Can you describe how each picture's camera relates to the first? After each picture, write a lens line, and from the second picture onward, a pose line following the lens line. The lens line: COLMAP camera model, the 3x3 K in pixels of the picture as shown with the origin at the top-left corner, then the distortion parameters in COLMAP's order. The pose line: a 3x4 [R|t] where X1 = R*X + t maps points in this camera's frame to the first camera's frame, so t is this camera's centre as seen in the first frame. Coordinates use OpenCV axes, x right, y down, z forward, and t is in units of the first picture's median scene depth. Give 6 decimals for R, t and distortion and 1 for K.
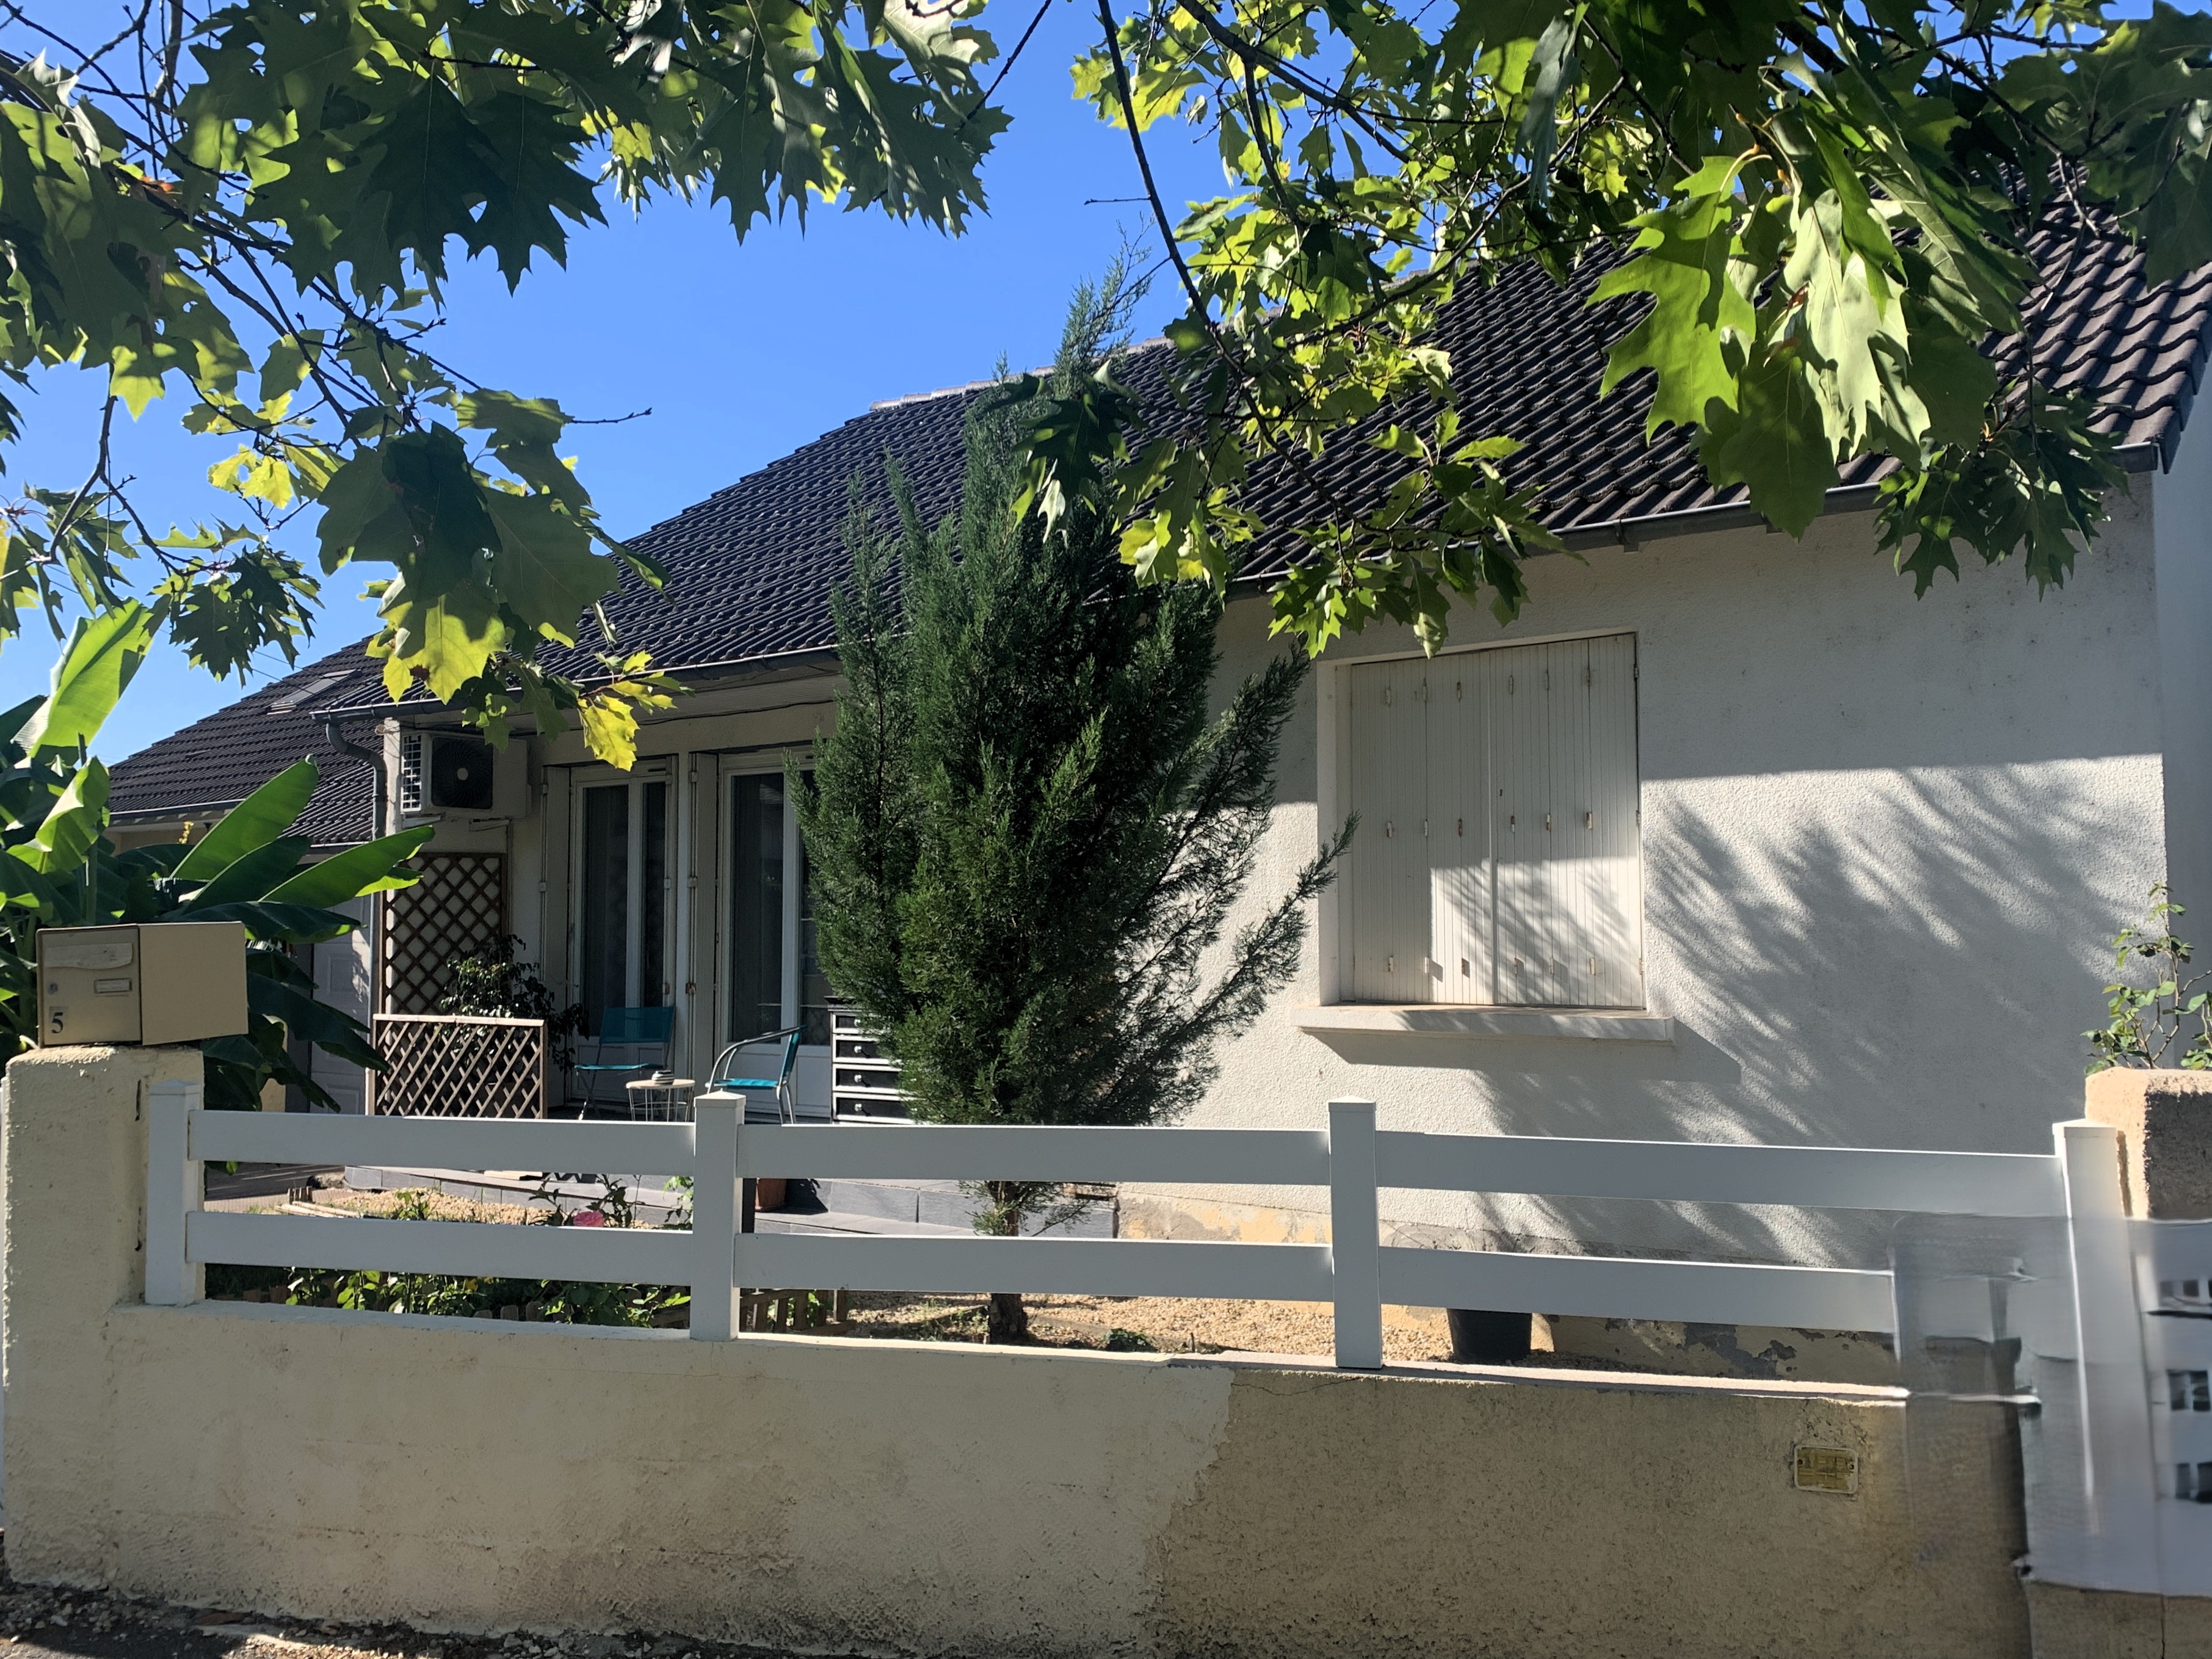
lens RADIAL K [[1693.7, 0, 1106.0], [0, 1693.7, 829.5], [0, 0, 1]] dist [0.001563, -0.002799]
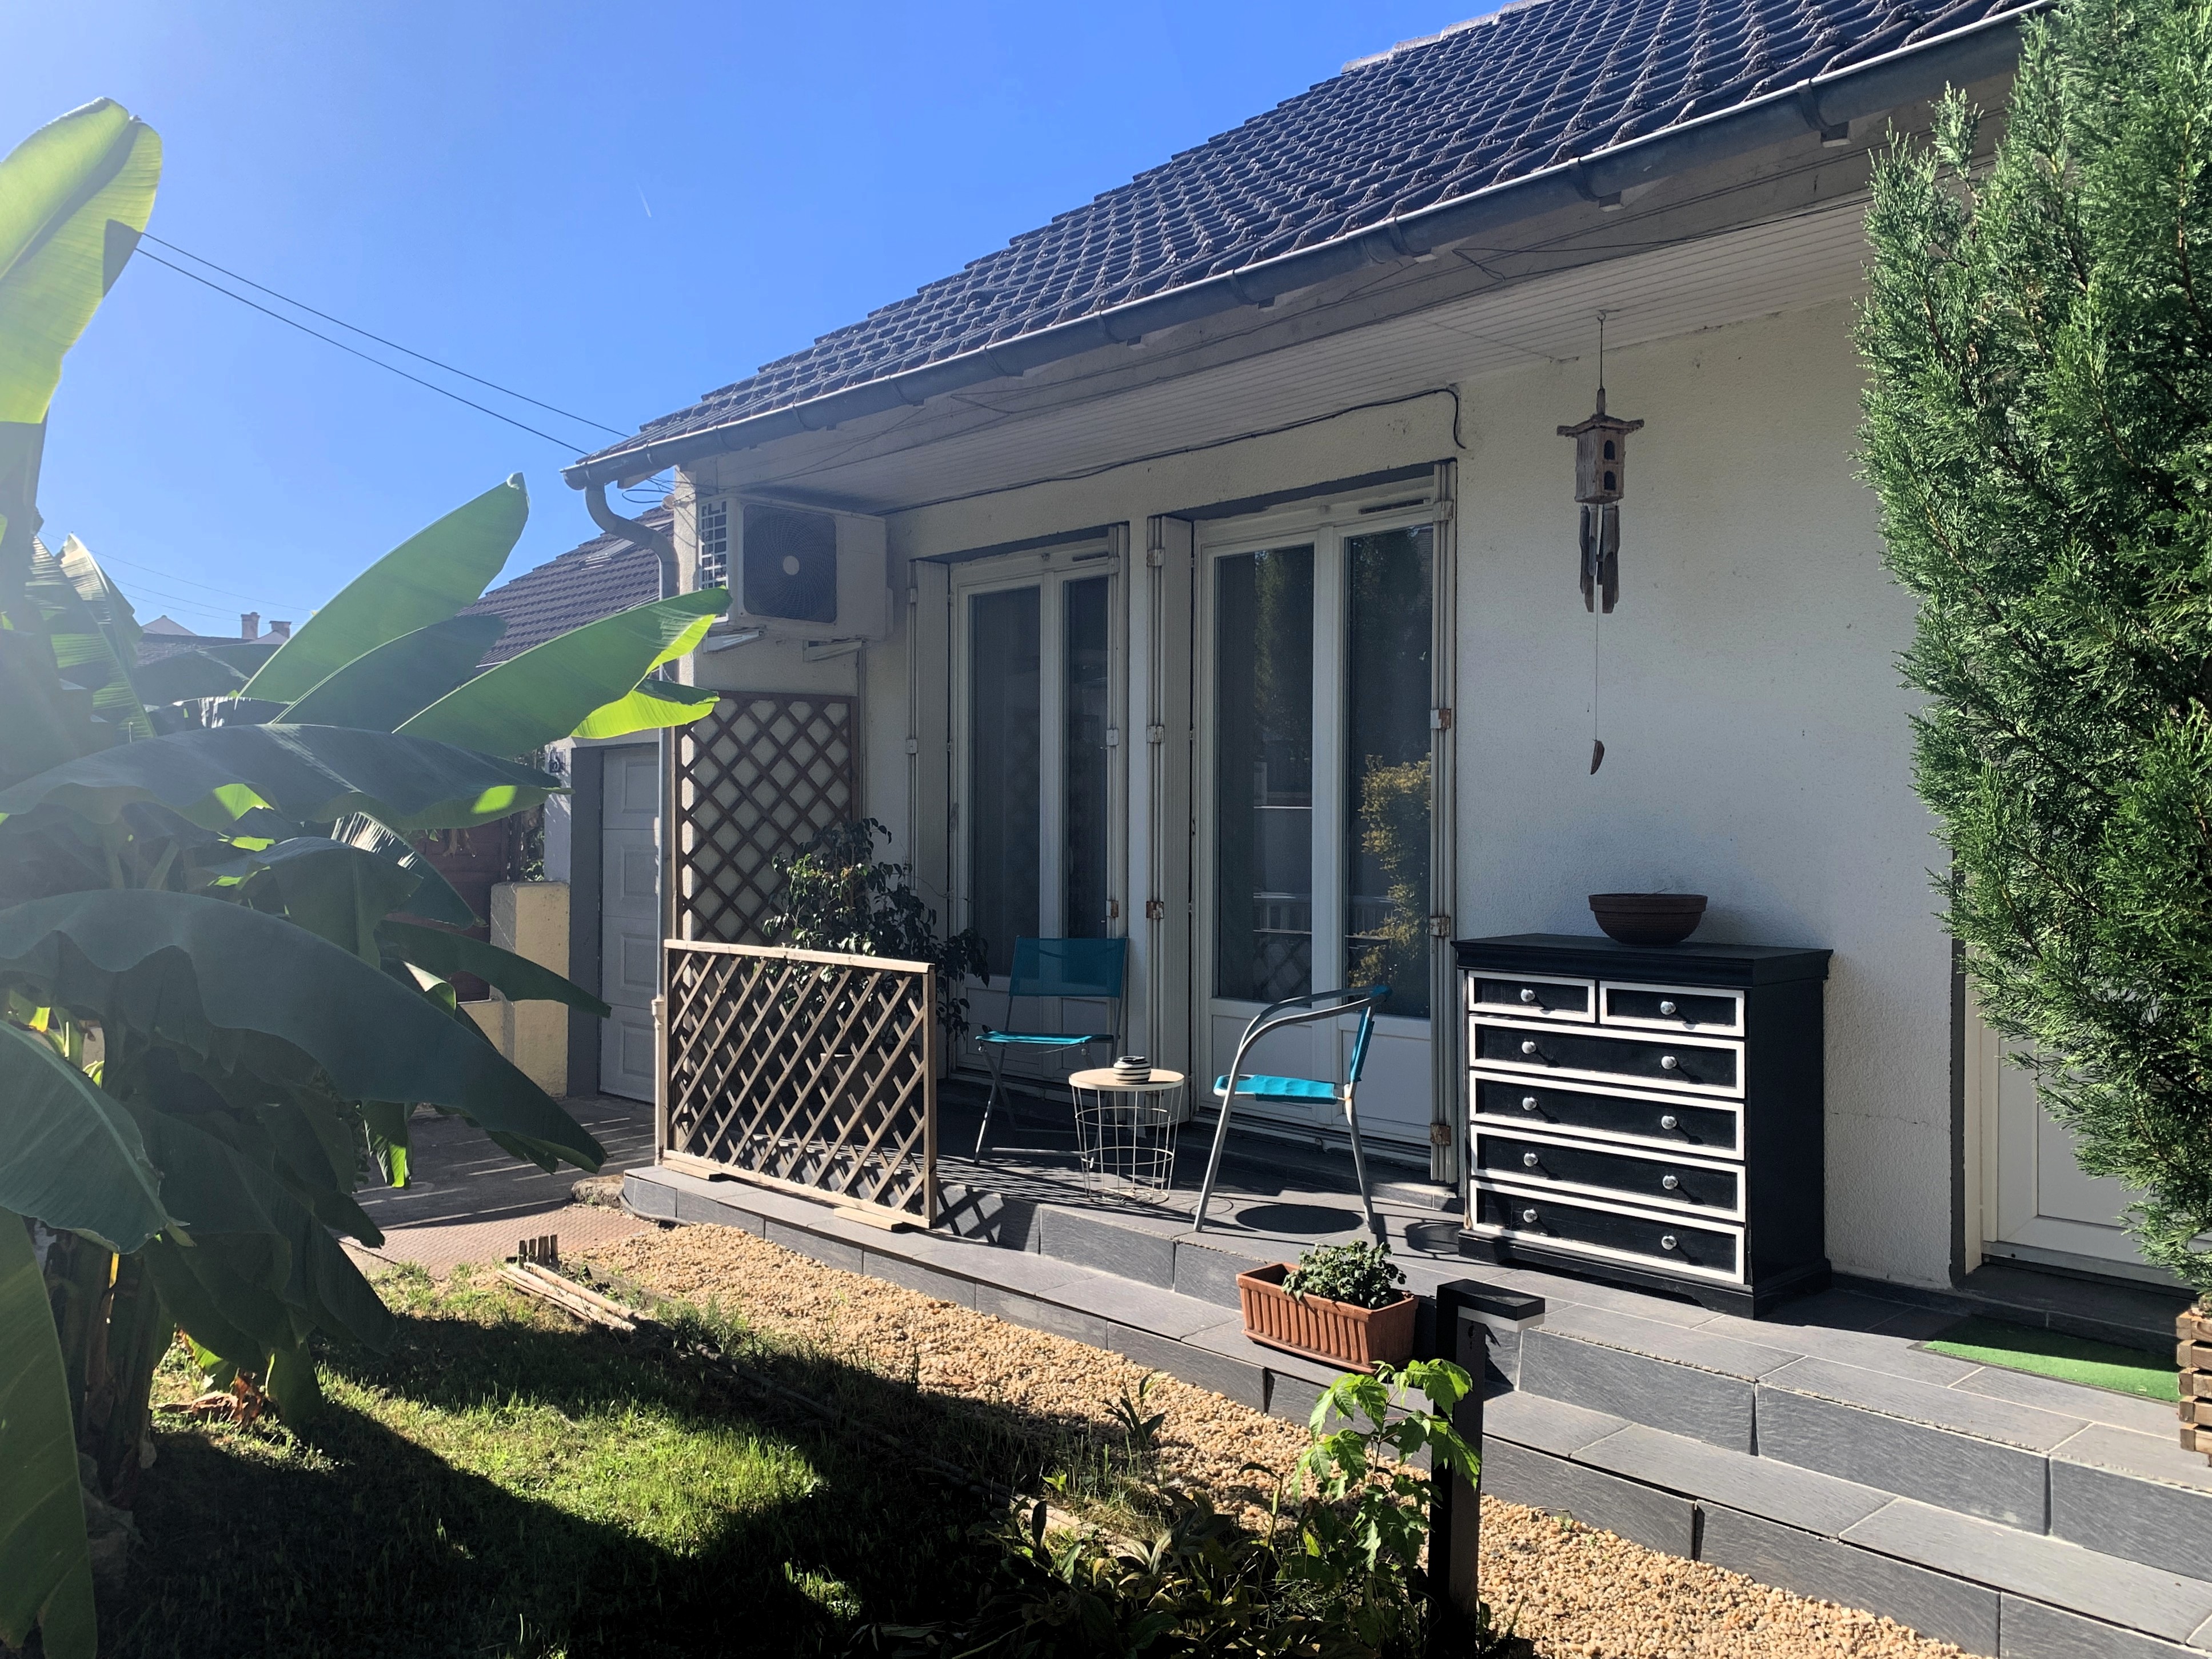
lens RADIAL K [[1655.6, 0, 1106.0], [0, 1655.6, 829.5], [0, 0, 1]] dist [0.157523, -0.000432]
pose [[0.983981, 0.009917, -0.177999, -0.153464], [0.001700, 0.997884, 0.064990, 0.025911], [0.178267, -0.064252, 0.981882, 0.405550]]
